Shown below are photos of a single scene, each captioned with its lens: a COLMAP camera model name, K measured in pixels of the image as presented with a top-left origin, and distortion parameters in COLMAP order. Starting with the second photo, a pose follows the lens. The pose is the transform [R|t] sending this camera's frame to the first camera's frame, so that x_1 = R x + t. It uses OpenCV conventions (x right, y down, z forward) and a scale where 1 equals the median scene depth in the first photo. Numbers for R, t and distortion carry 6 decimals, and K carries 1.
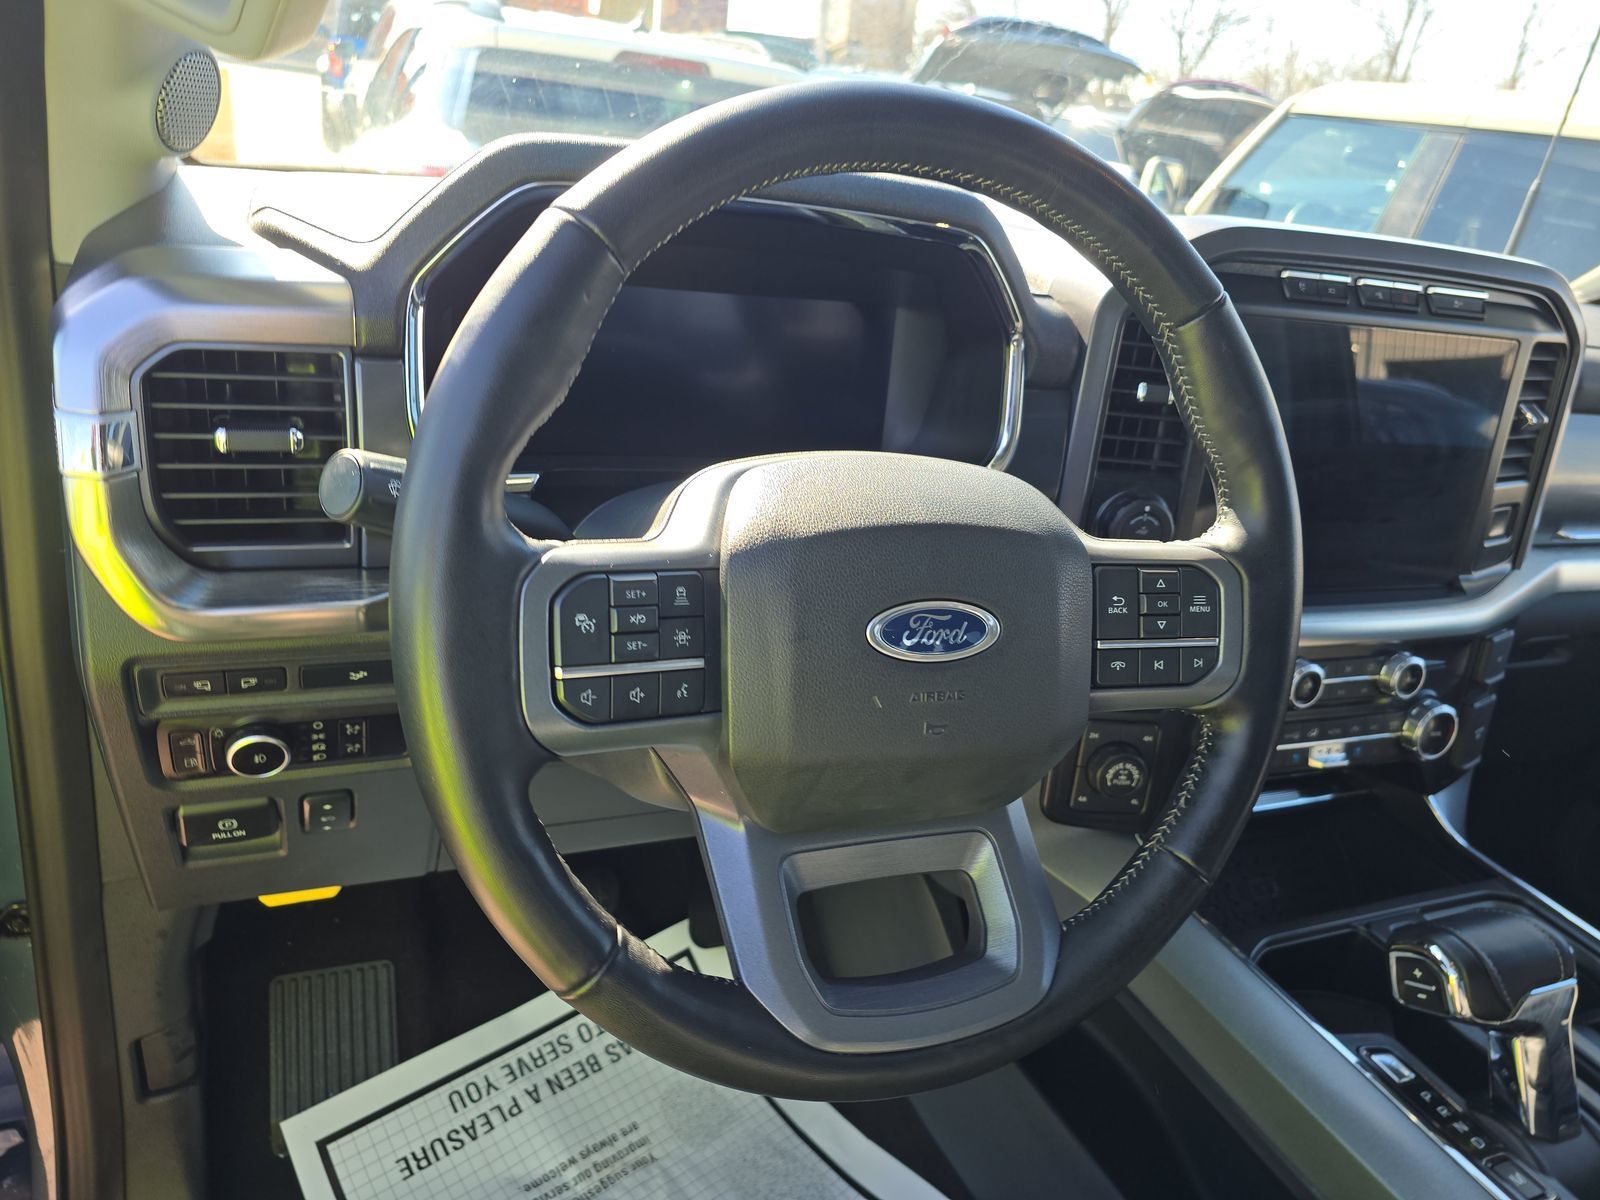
lens RADIAL K [[1052.0, 0, 793.7], [0, 1052.0, 611.7], [0, 0, 1]] dist [0.046973, -0.060800]
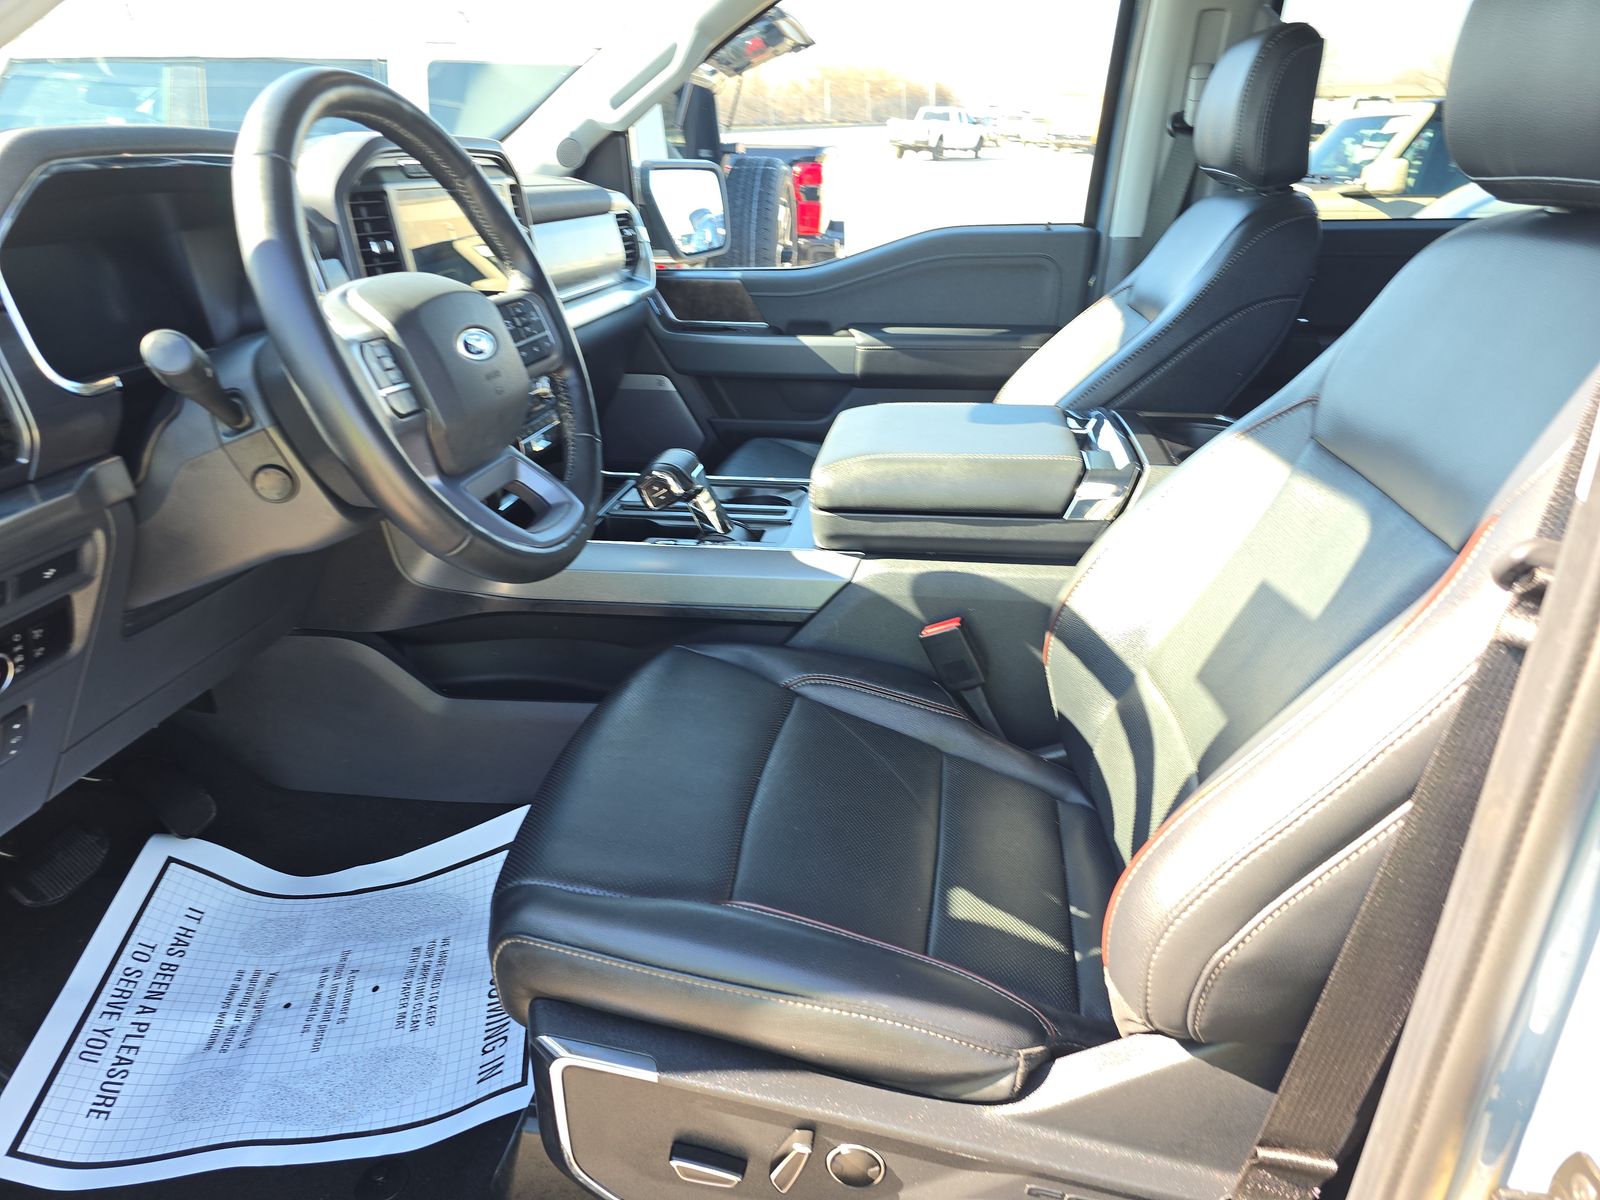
lens RADIAL K [[1052.0, 0, 793.7], [0, 1052.0, 611.7], [0, 0, 1]] dist [0.046973, -0.060800]
pose [[0.511380, -0.450507, 0.731802, -0.560673], [0.402570, 0.877938, 0.259156, 0.083569], [-0.759229, 0.162074, 0.630320, -0.291697]]
